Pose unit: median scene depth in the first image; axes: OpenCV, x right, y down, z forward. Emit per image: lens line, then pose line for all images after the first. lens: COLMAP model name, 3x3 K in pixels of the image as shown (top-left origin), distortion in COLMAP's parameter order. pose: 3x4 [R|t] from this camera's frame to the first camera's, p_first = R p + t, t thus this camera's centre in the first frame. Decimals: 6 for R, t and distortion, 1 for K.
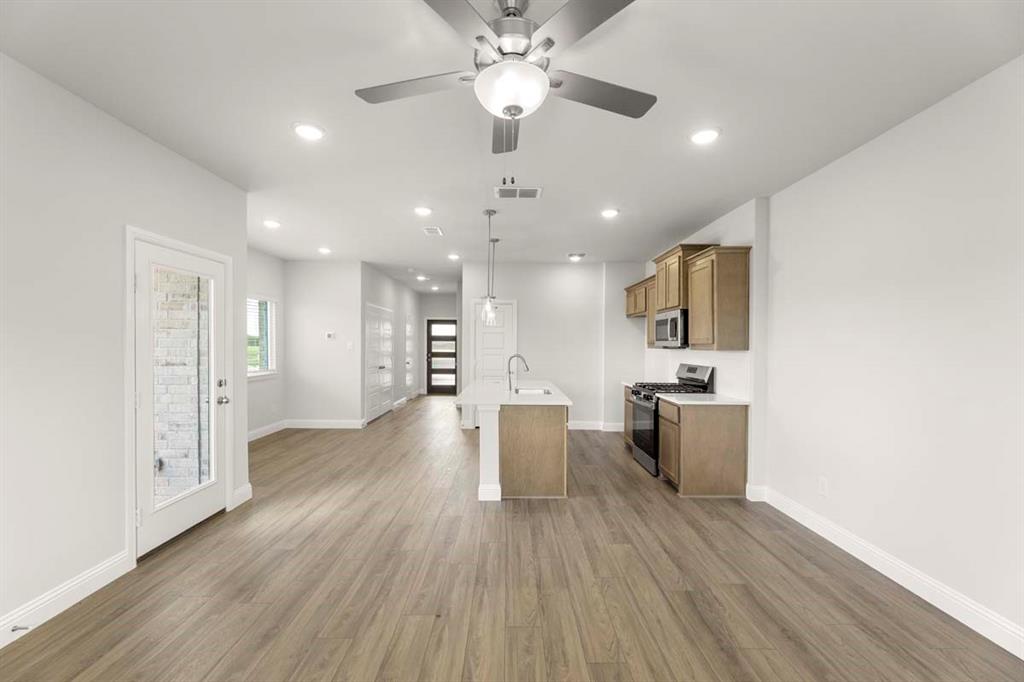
lens RADIAL K [[415.0, 0, 519.7], [0, 415.0, 342.4], [0, 0, 1]] dist [0.002261, -0.000456]
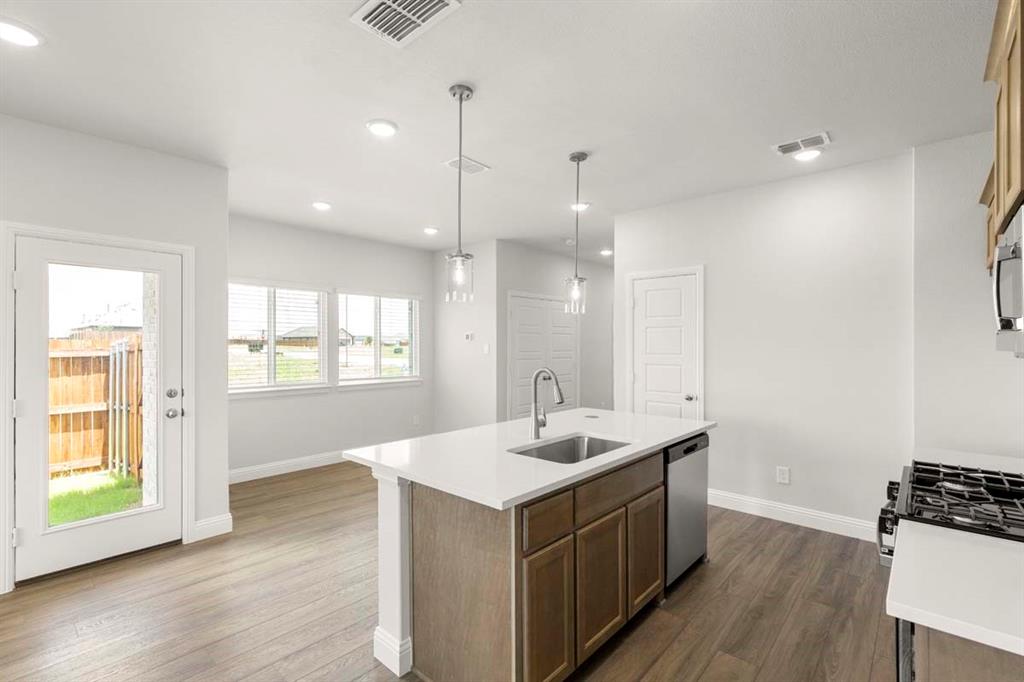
lens RADIAL K [[460.8, 0, 503.2], [0, 460.8, 349.7], [0, 0, 1]] dist [0.004070, -0.000514]
pose [[0.730804, 0.001113, -0.682586, 0.375543], [0.006072, 0.999949, 0.008131, 0.002119], [0.682560, -0.010087, 0.730760, 0.655331]]
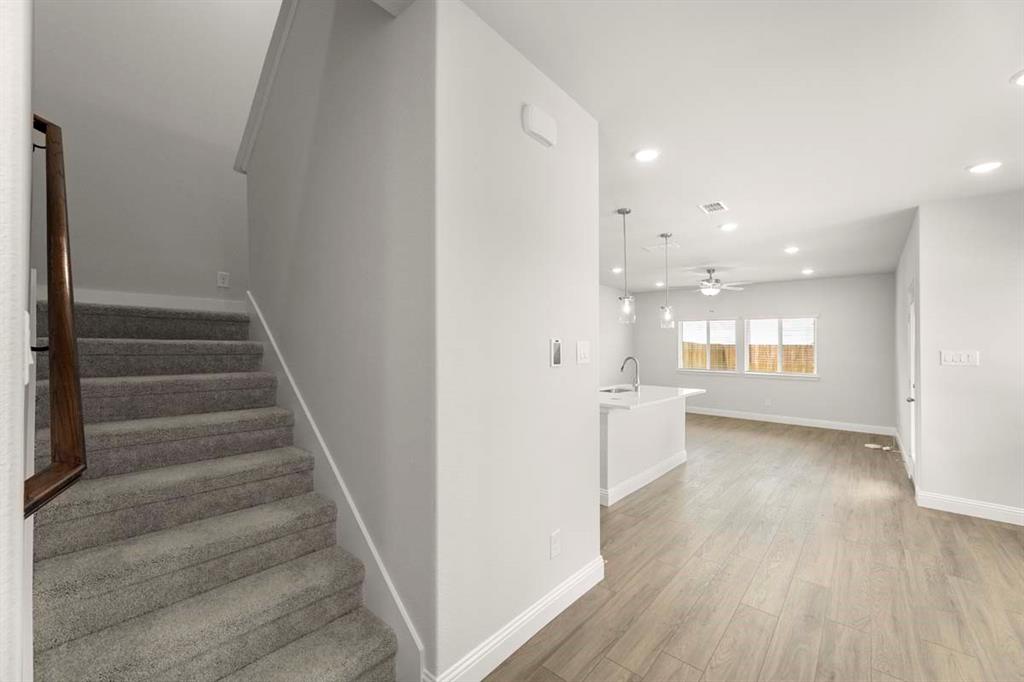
lens RADIAL K [[415.0, 0, 506.9], [0, 415.0, 344.1], [0, 0, 1]] dist [0.002261, -0.000456]
pose [[-0.736885, -0.011814, 0.675915, -0.557233], [-0.024333, 0.999663, -0.009056, 0.015644], [-0.675580, -0.023120, -0.736924, 2.288552]]
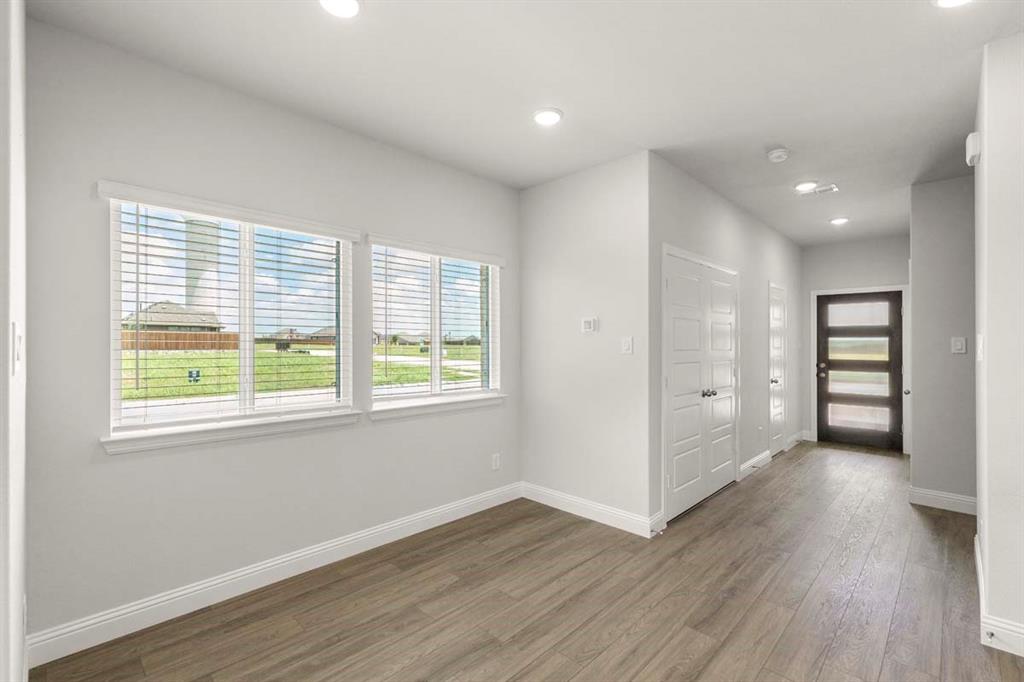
lens RADIAL K [[460.8, 0, 502.5], [0, 460.8, 346.5], [0, 0, 1]] dist [0.004070, -0.000514]
pose [[0.694579, -0.001626, -0.719415, -0.244646], [0.005347, 0.999981, 0.002902, 0.011611], [0.719397, -0.005862, 0.694575, 0.960341]]
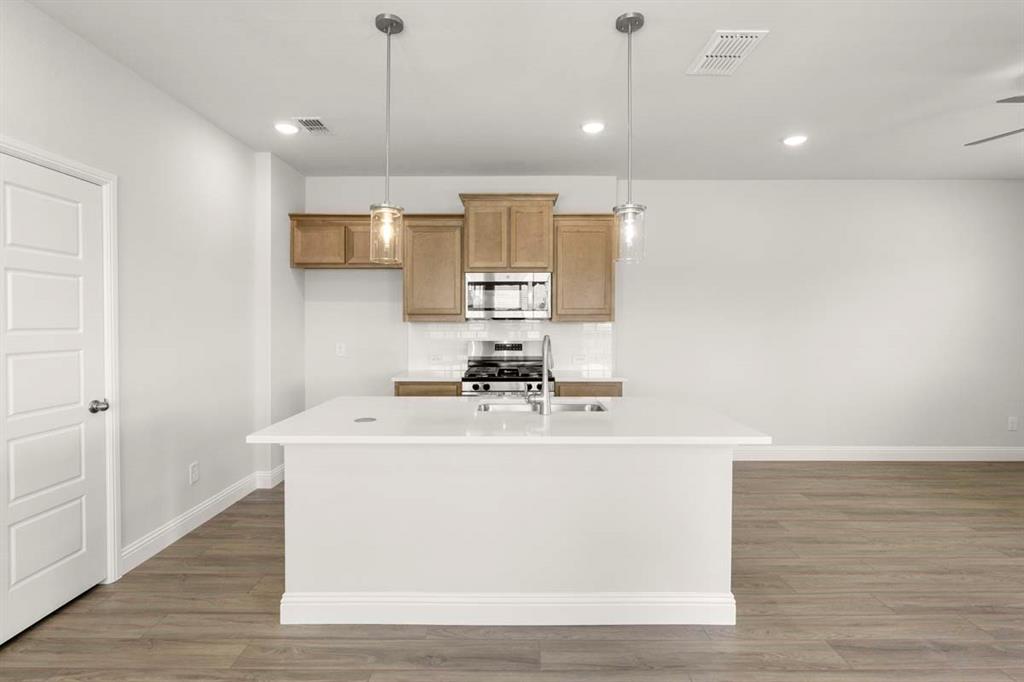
lens RADIAL K [[471.5, 0, 522.4], [0, 471.5, 344.5], [0, 0, 1]] dist [-0.000695, -0.001860]
pose [[0.028273, -0.059867, 0.997806, -0.620482], [-0.006963, 0.998169, 0.060086, 0.005898], [-0.999576, -0.008646, 0.027804, 1.172044]]
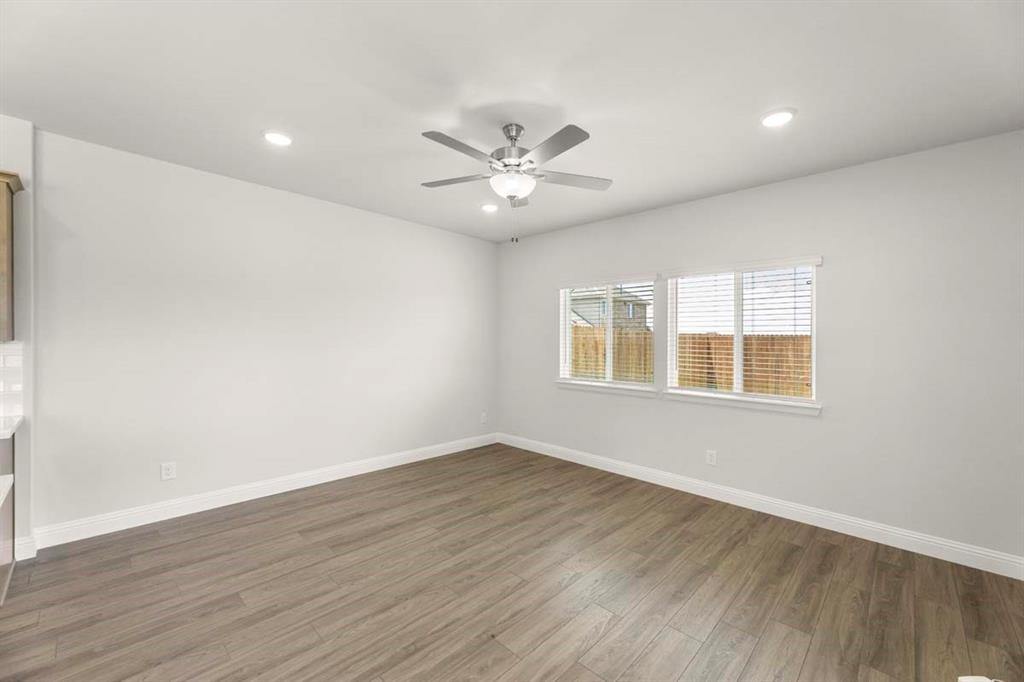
lens RADIAL K [[415.0, 0, 509.4], [0, 415.0, 341.0], [0, 0, 1]] dist [0.002261, -0.000456]
pose [[-0.699269, -0.021365, 0.714540, -0.471342], [-0.025459, 0.999663, 0.004975, -0.003334], [-0.714405, -0.014712, -0.699577, 0.884128]]
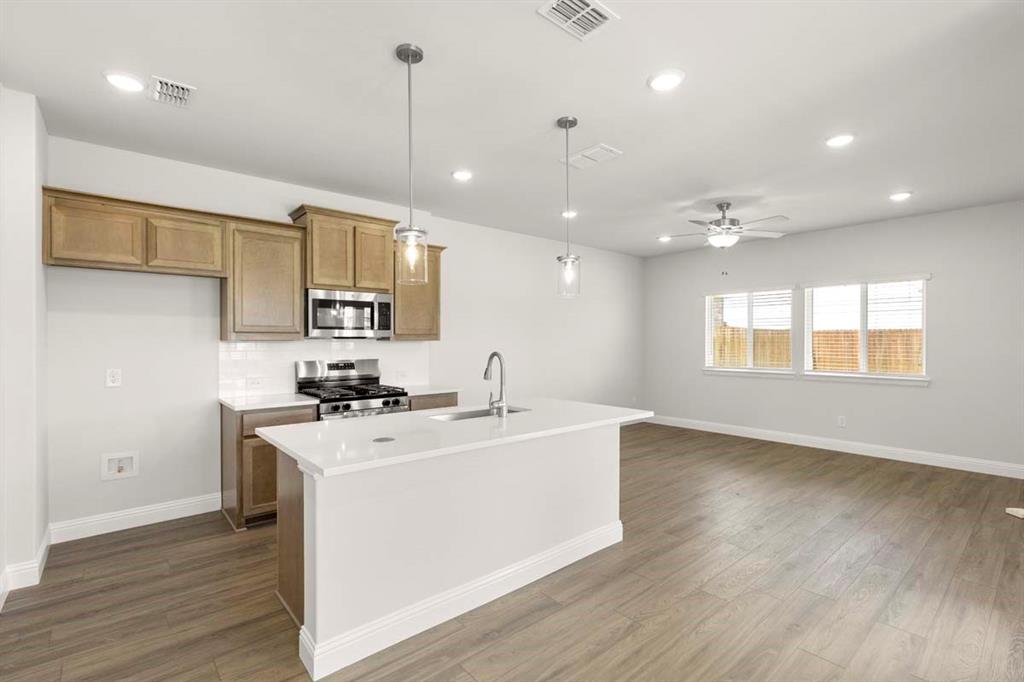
lens RADIAL K [[471.5, 0, 503.2], [0, 471.5, 348.3], [0, 0, 1]] dist [-0.000695, -0.001860]
pose [[-0.627581, -0.022495, 0.778226, -0.591053], [-0.009233, 0.999727, 0.021451, 0.010280], [-0.778497, 0.006277, -0.627617, 1.614057]]
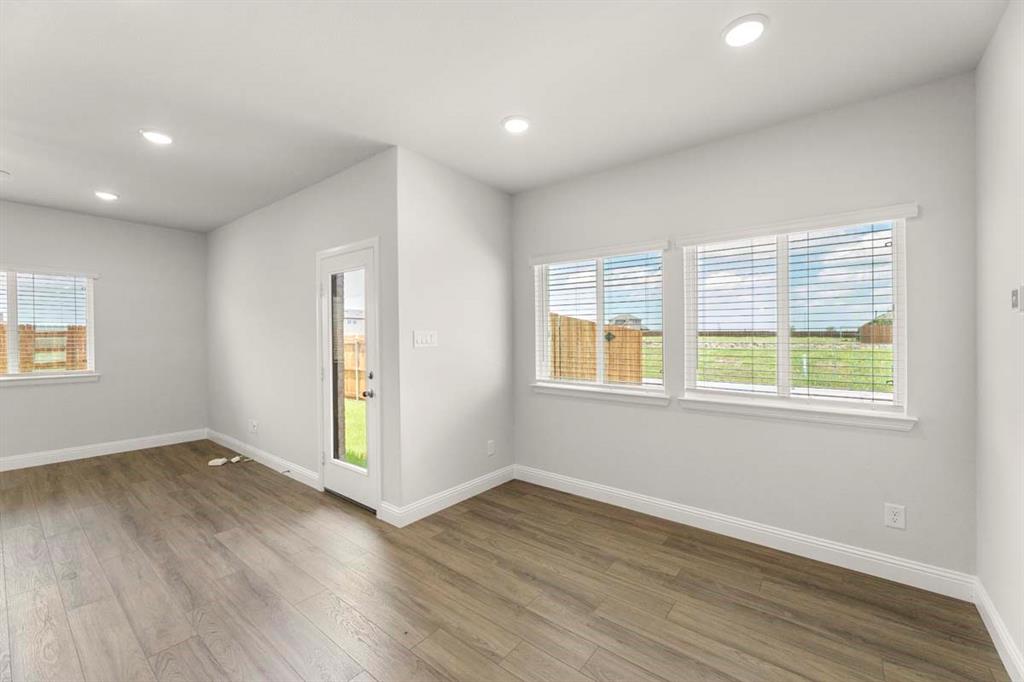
lens RADIAL K [[415.0, 0, 518.7], [0, 415.0, 342.5], [0, 0, 1]] dist [0.002261, -0.000456]
pose [[-0.637272, 0.002602, -0.770635, -0.168668], [-0.001704, 0.999987, 0.004786, 0.013343], [0.770637, 0.004362, -0.637259, 1.590661]]
